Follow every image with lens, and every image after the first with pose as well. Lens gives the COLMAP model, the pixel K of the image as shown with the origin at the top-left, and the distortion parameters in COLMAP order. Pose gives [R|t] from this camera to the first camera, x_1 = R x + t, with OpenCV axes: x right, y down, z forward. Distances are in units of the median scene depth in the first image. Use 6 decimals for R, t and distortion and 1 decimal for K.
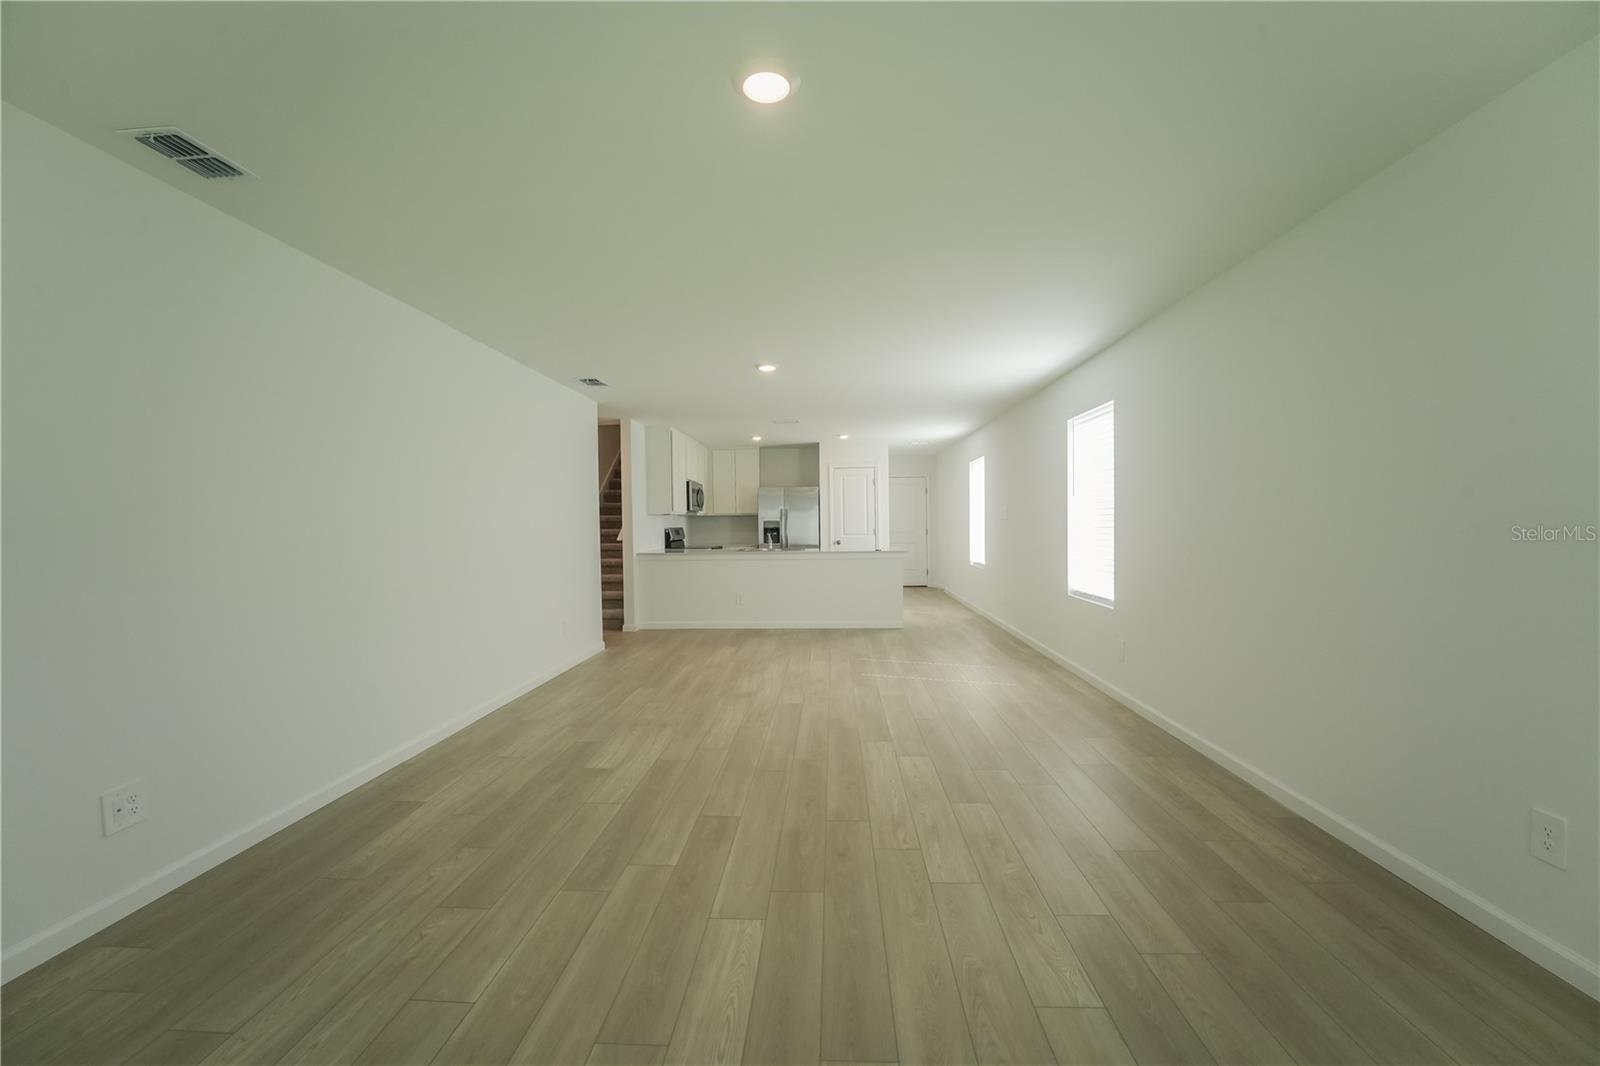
lens RADIAL K [[644.1, 0, 792.2], [0, 644.1, 534.1], [0, 0, 1]] dist [-0.023767, 0.001097]
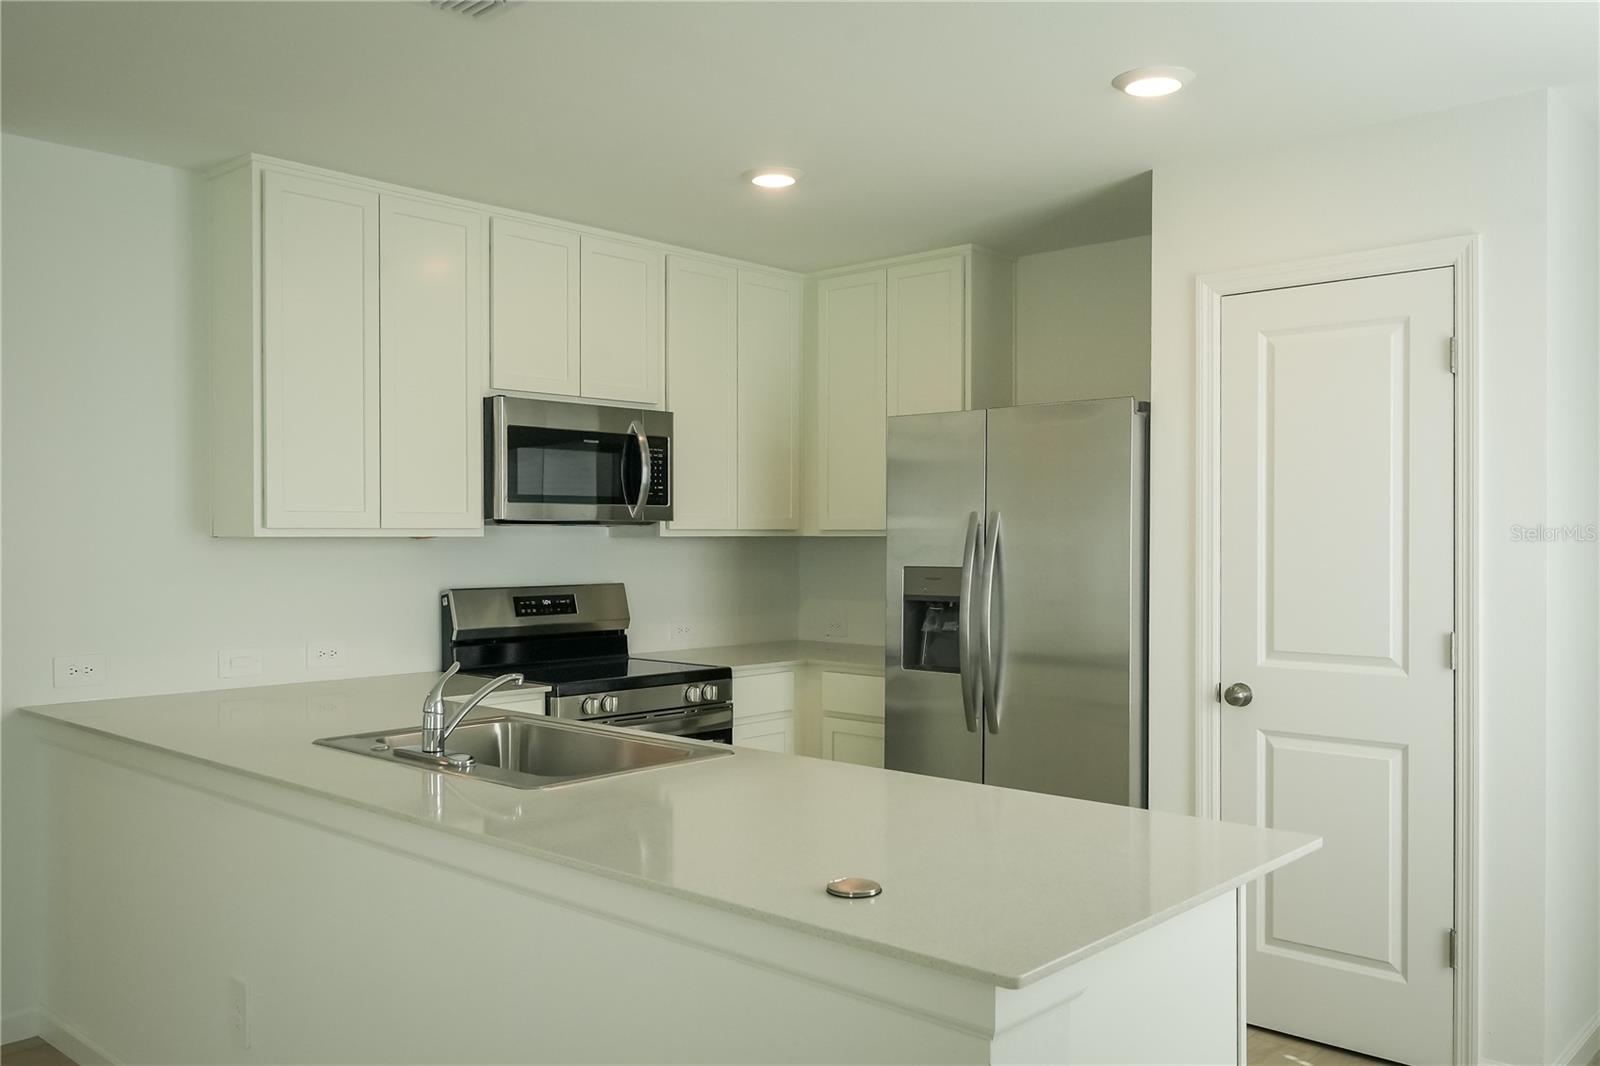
lens RADIAL K [[1304.6, 0, 772.7], [0, 1304.6, 535.8], [0, 0, 1]] dist [0.002629, -0.013783]
pose [[0.773215, 0.013993, -0.633989, 0.238508], [-0.022131, 0.999743, -0.004925, -0.032046], [0.633757, 0.017839, 0.773326, 0.727228]]
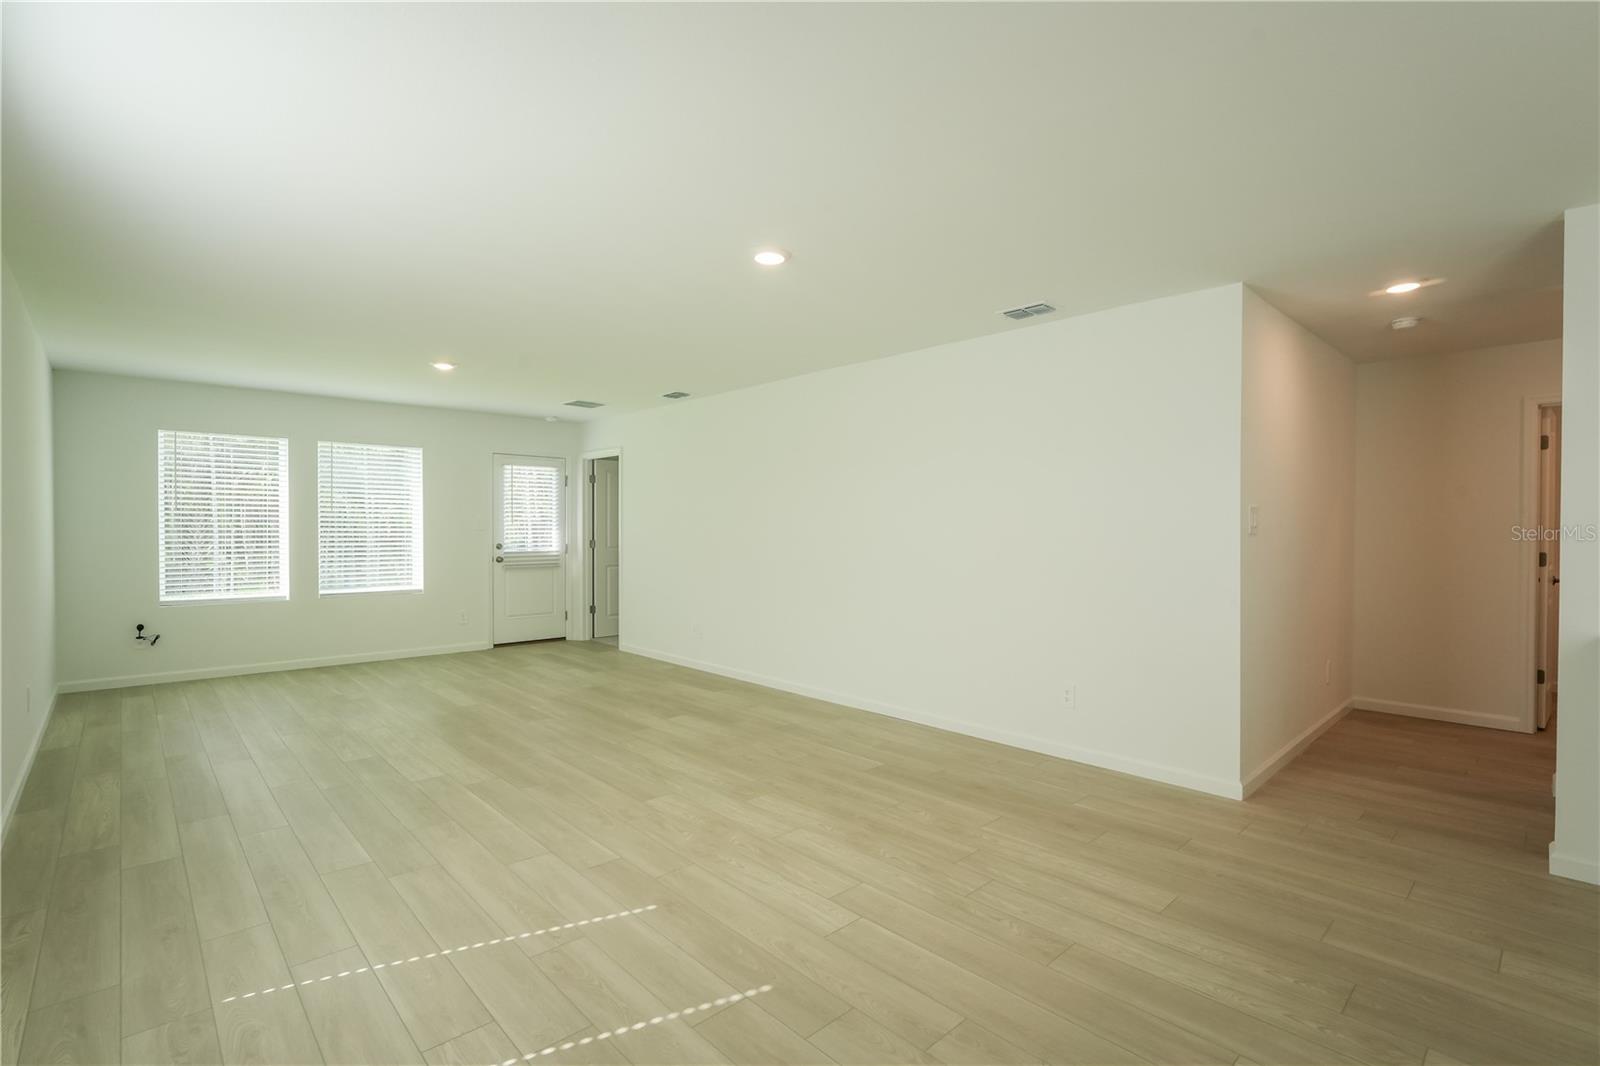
lens RADIAL K [[731.7, 0, 810.0], [0, 731.7, 536.9], [0, 0, 1]] dist [-0.016686, 0.000675]
pose [[-0.676940, 0.018800, -0.735798, 0.238448], [-0.007199, 0.999457, 0.032160, -0.022445], [0.736003, 0.027067, -0.676437, 0.855922]]
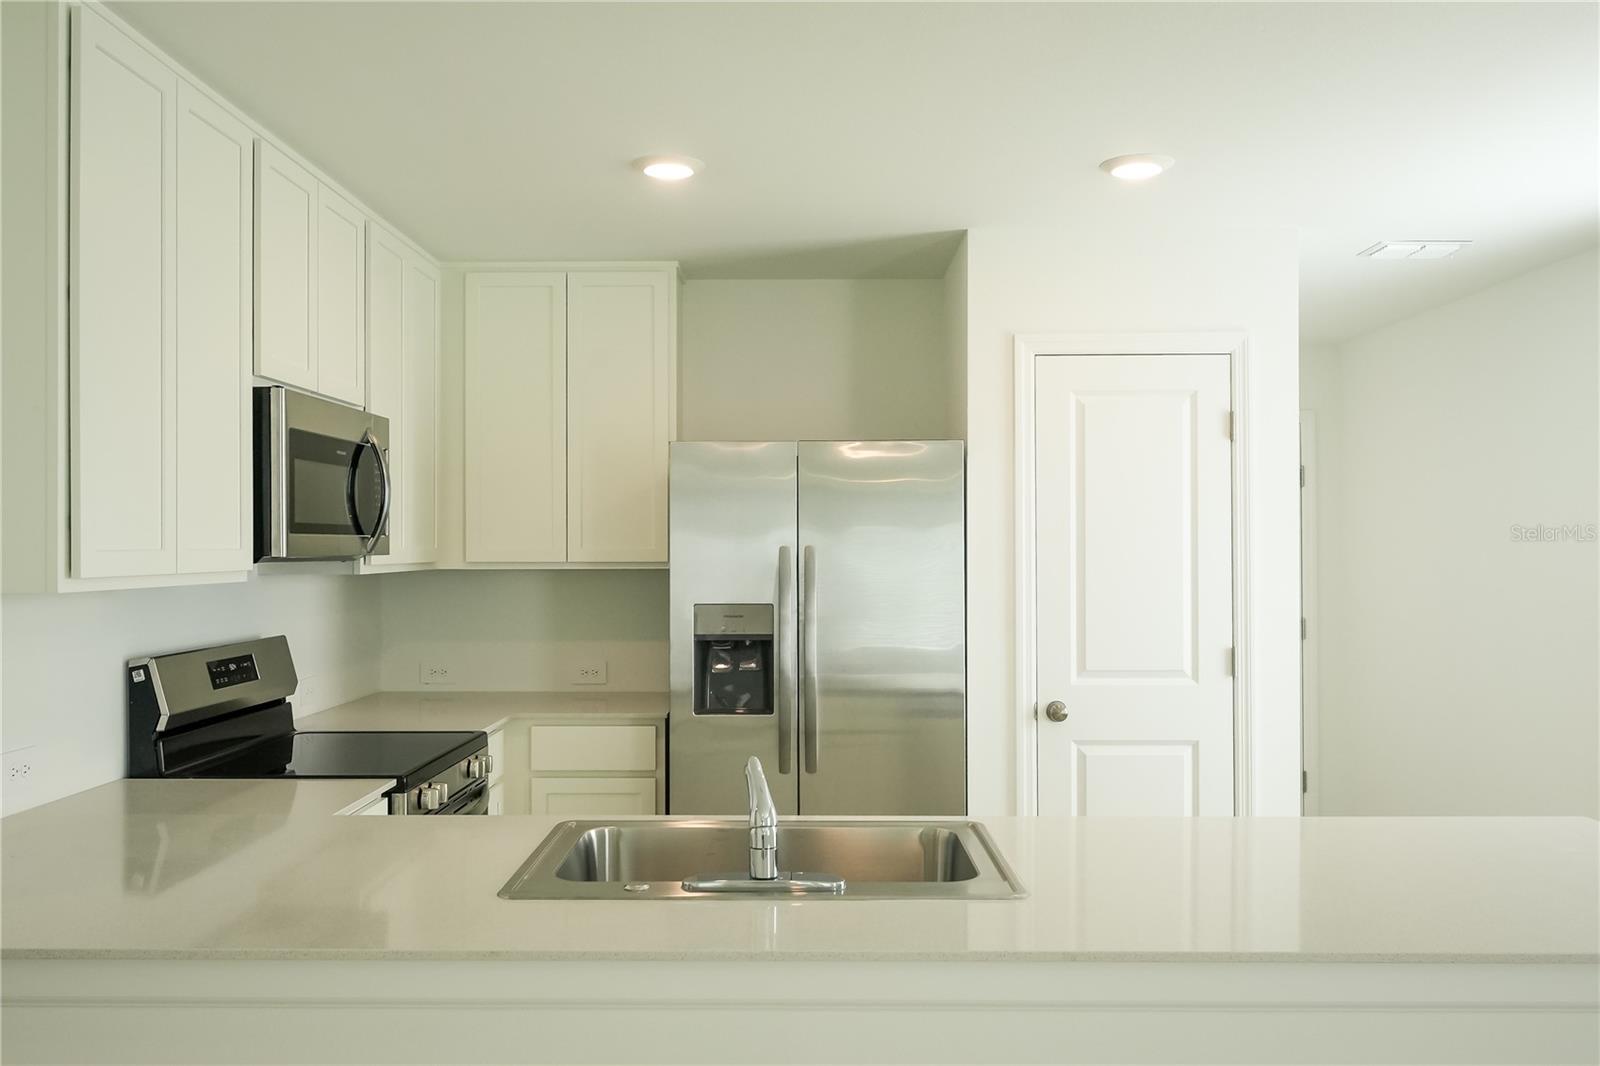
lens RADIAL K [[1304.6, 0, 801.9], [0, 1304.6, 537.2], [0, 0, 1]] dist [0.002629, -0.013783]
pose [[0.998512, 0.011784, 0.053246, -0.038214], [-0.010372, 0.999589, -0.026732, -0.035865], [-0.053539, 0.026140, 0.998224, 0.677874]]
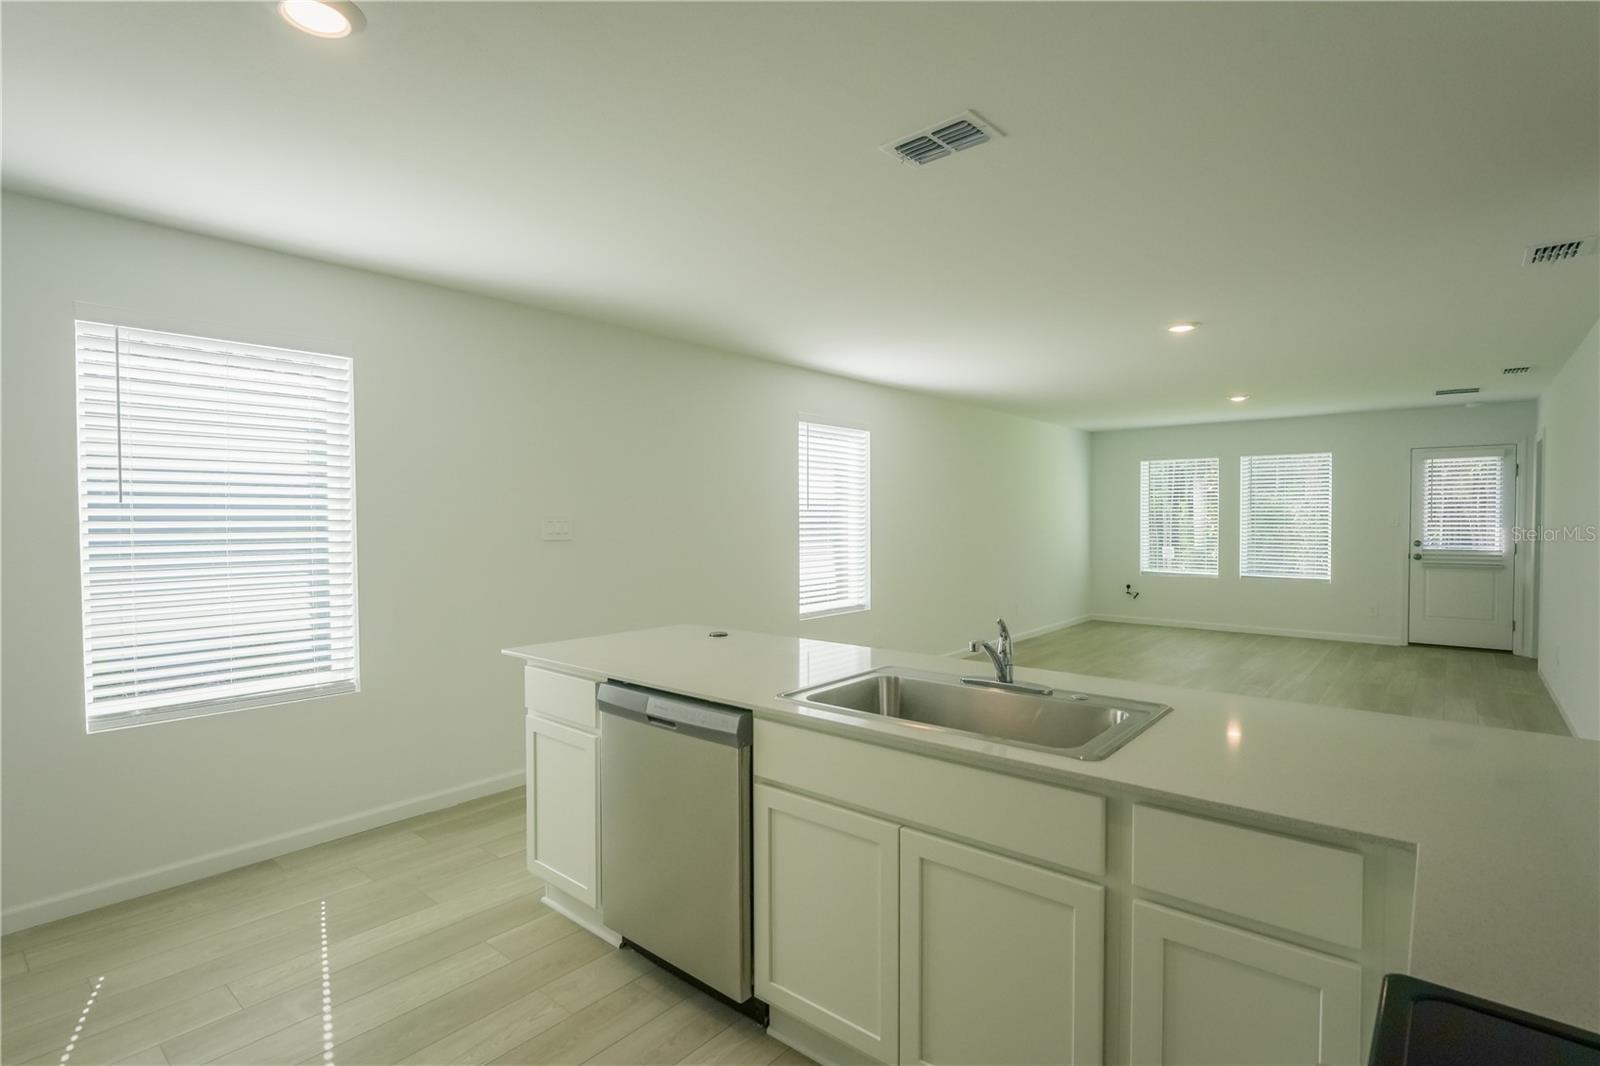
lens RADIAL K [[784.3, 0, 802.9], [0, 784.3, 531.4], [0, 0, 1]] dist [-0.019171, -0.001371]
pose [[-0.809804, 0.002685, 0.586694, -0.132187], [0.022838, 0.999376, 0.026950, -0.036213], [-0.586255, 0.035223, -0.809360, 1.170386]]
